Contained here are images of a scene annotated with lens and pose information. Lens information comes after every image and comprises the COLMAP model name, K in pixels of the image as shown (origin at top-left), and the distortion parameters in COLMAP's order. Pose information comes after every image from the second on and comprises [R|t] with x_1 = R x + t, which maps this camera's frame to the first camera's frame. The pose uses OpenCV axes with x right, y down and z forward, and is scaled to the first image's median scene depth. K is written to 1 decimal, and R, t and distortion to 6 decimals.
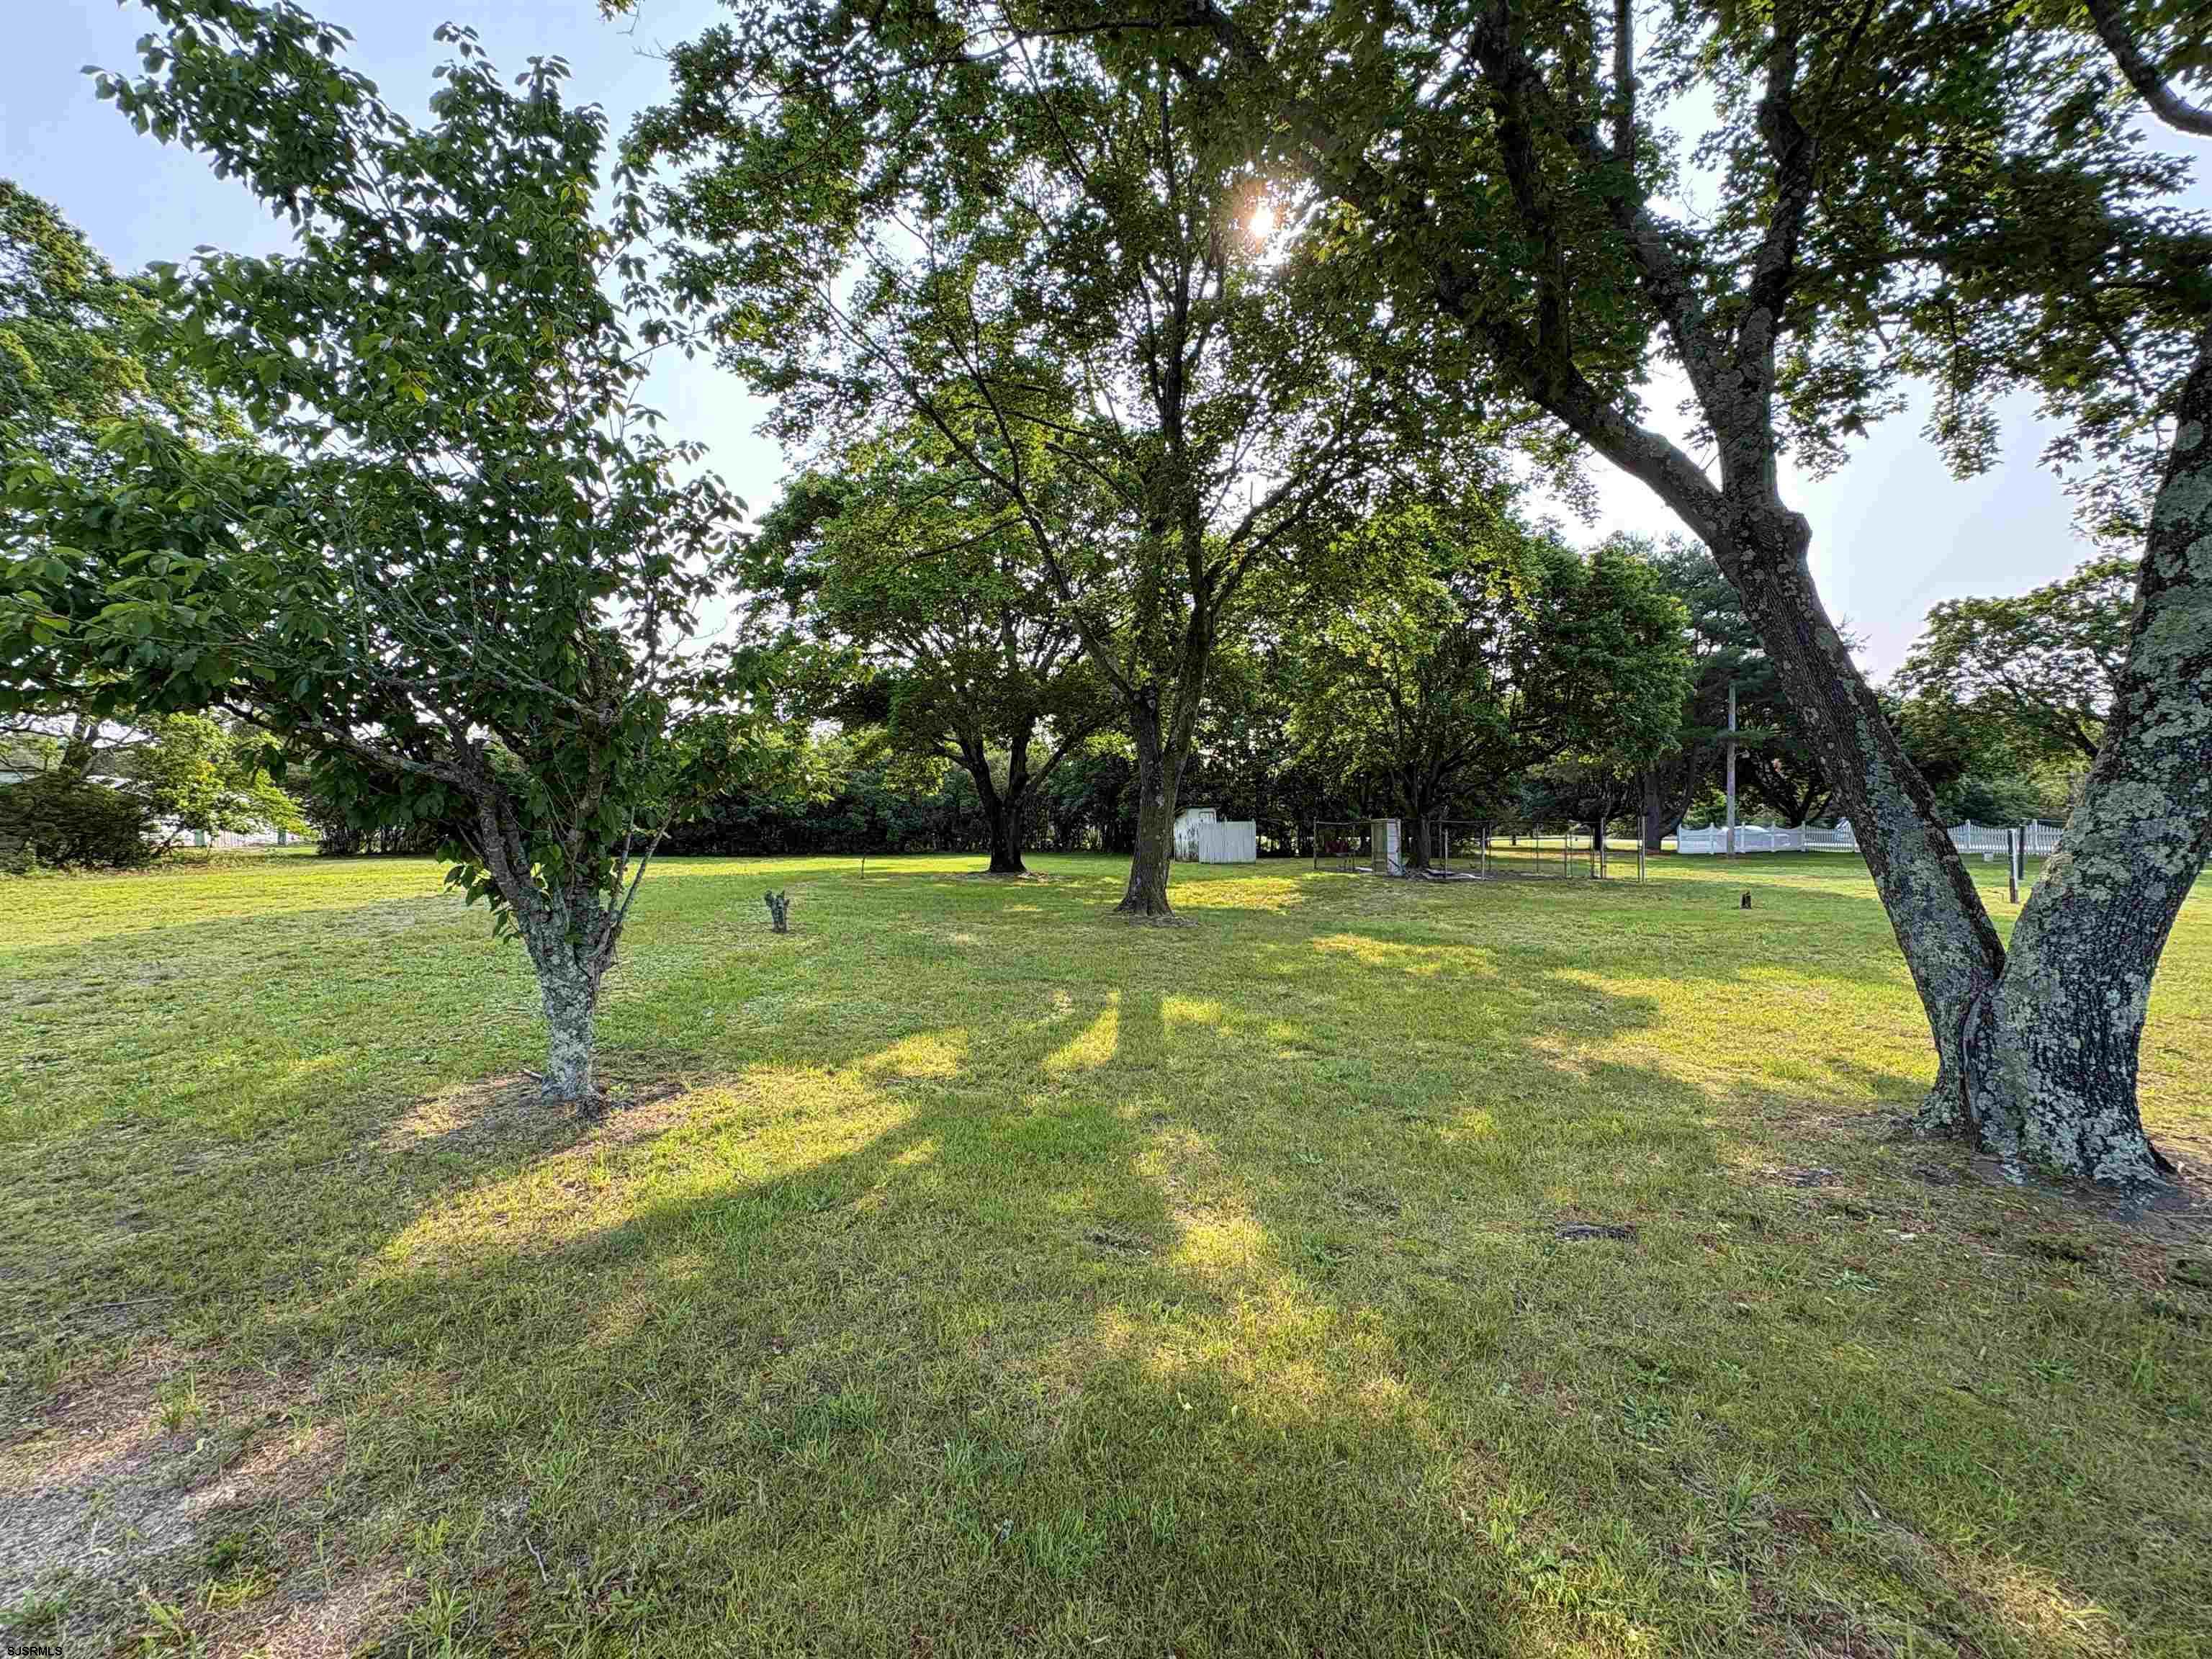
lens RADIAL K [[882.8, 0, 1106.0], [0, 882.8, 829.5], [0, 0, 1]] dist [0.000184, -0.000011]
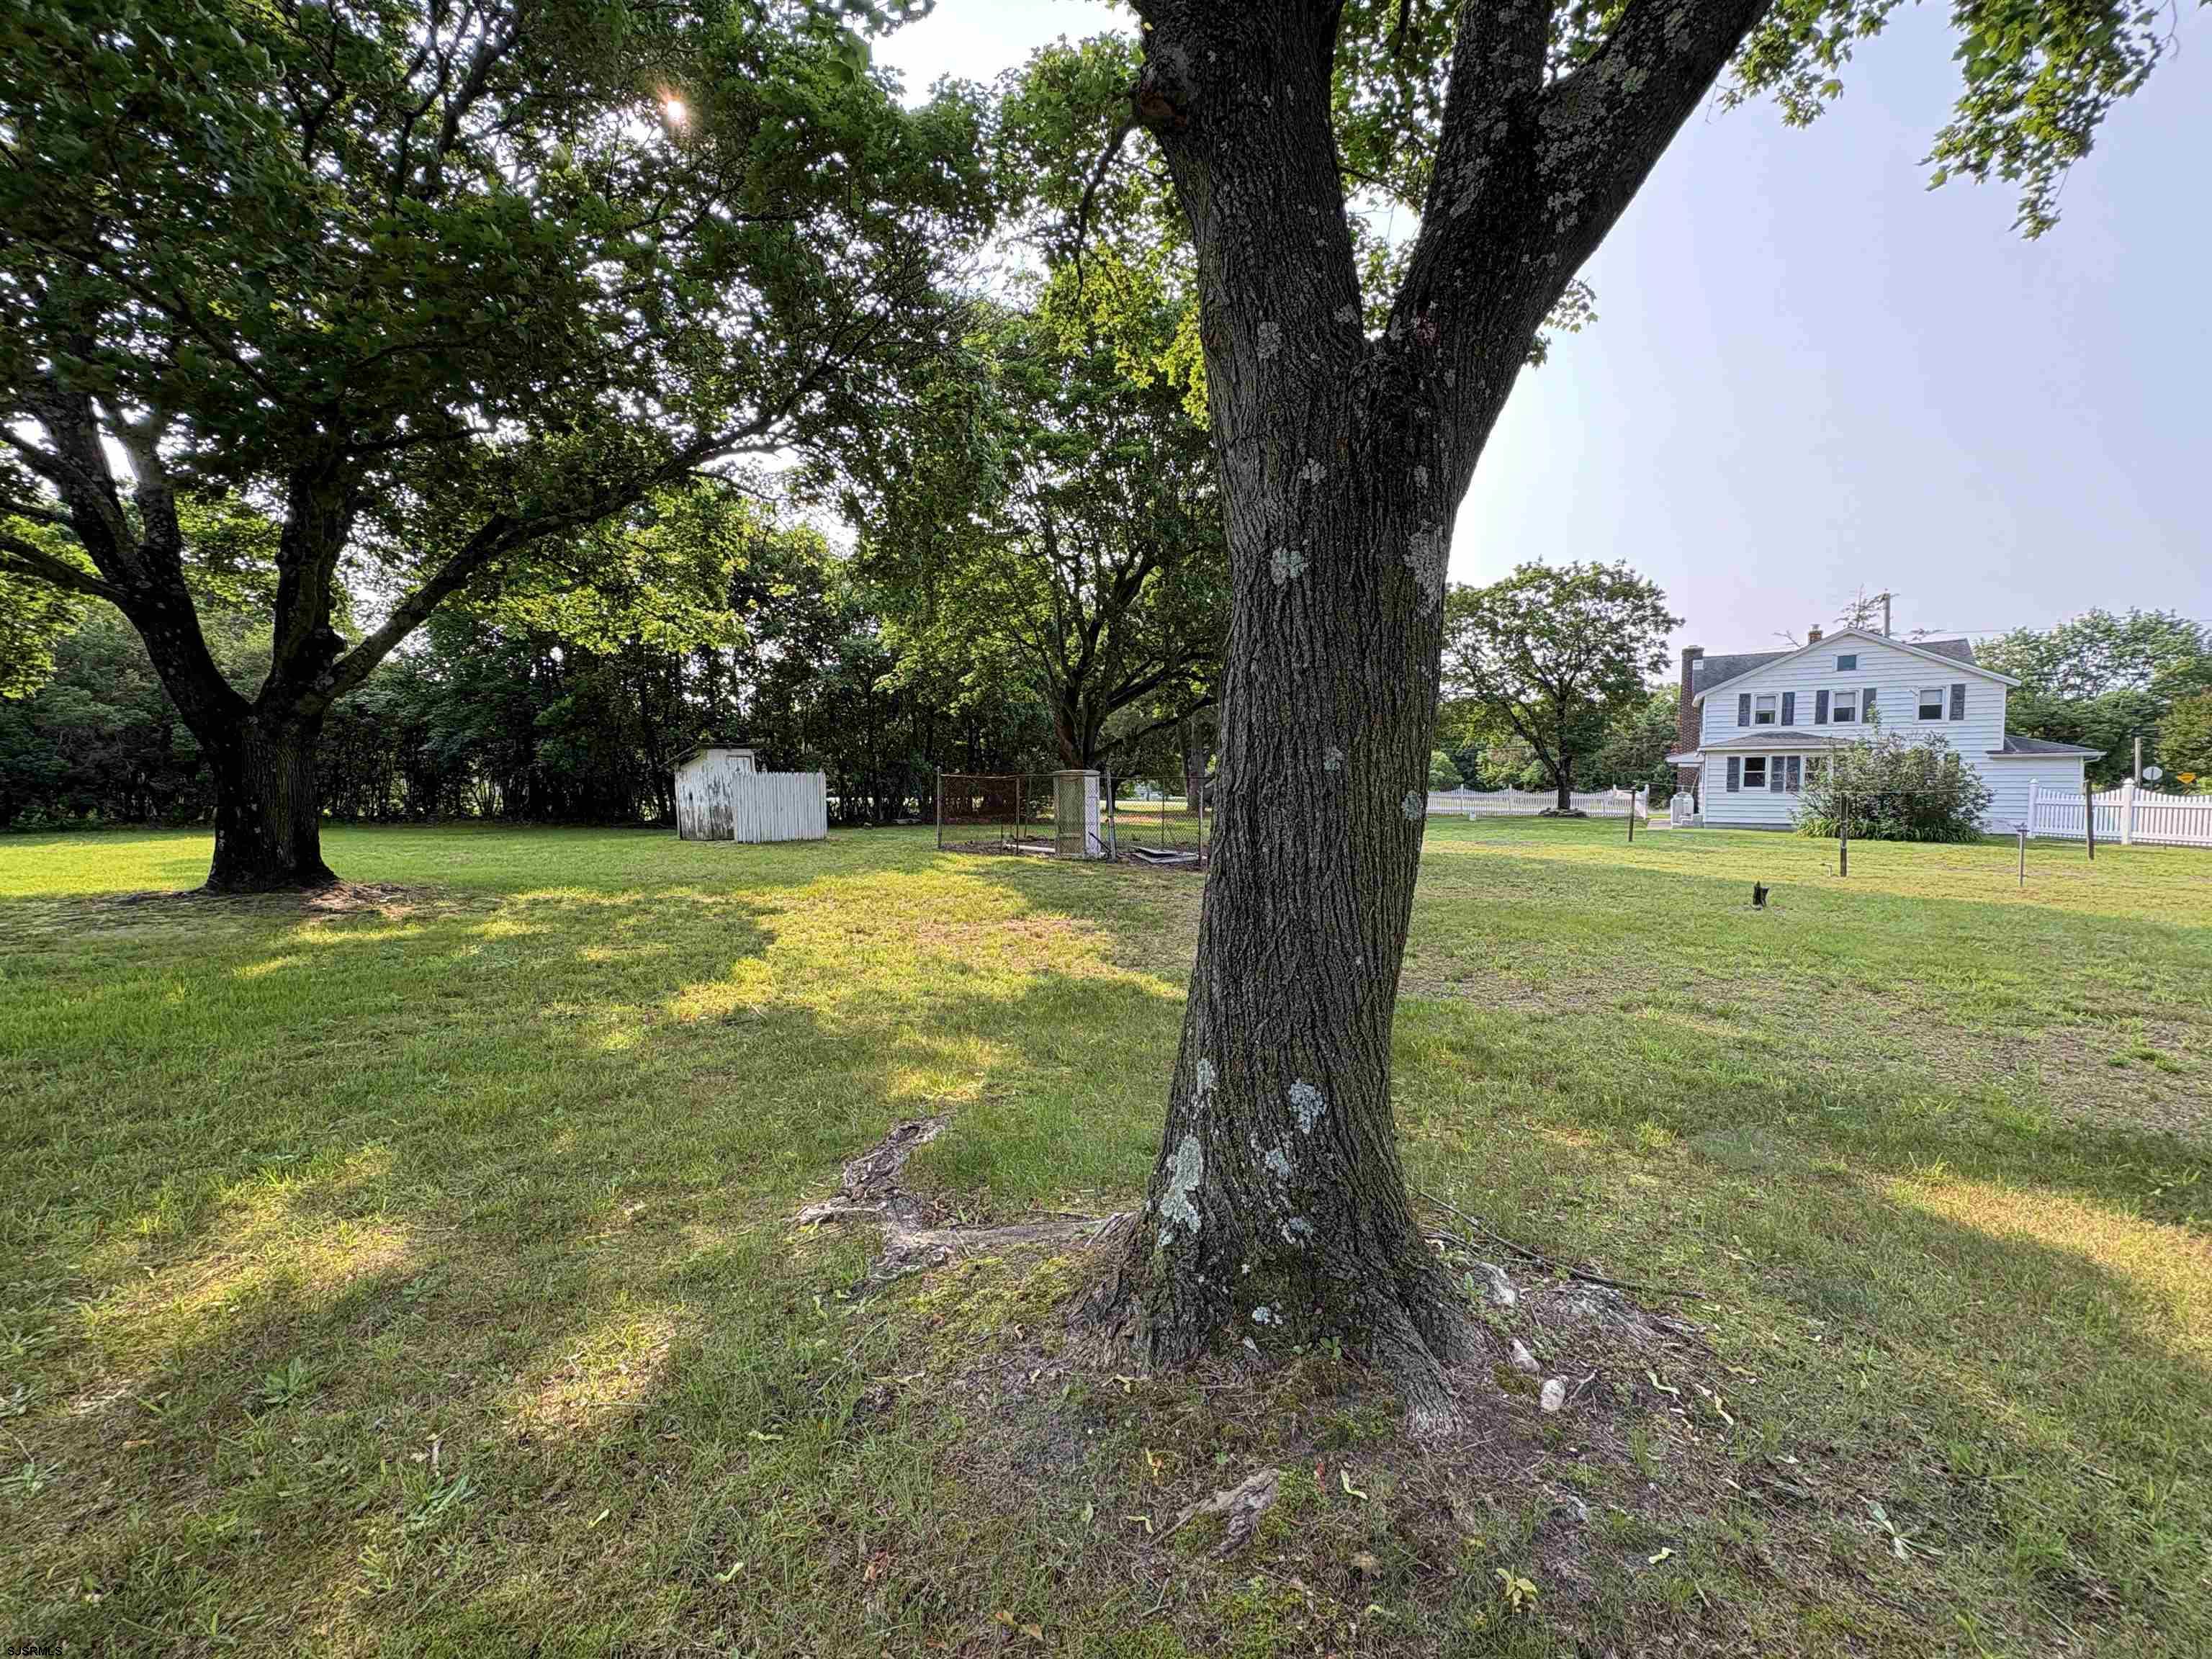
lens RADIAL K [[882.8, 0, 1106.0], [0, 882.8, 829.5], [0, 0, 1]] dist [0.000184, -0.000011]
pose [[0.816023, -0.018933, 0.577709, -0.027347], [-0.006217, 0.999118, 0.041525, 0.003969], [-0.577986, -0.037477, 0.815186, 0.368442]]
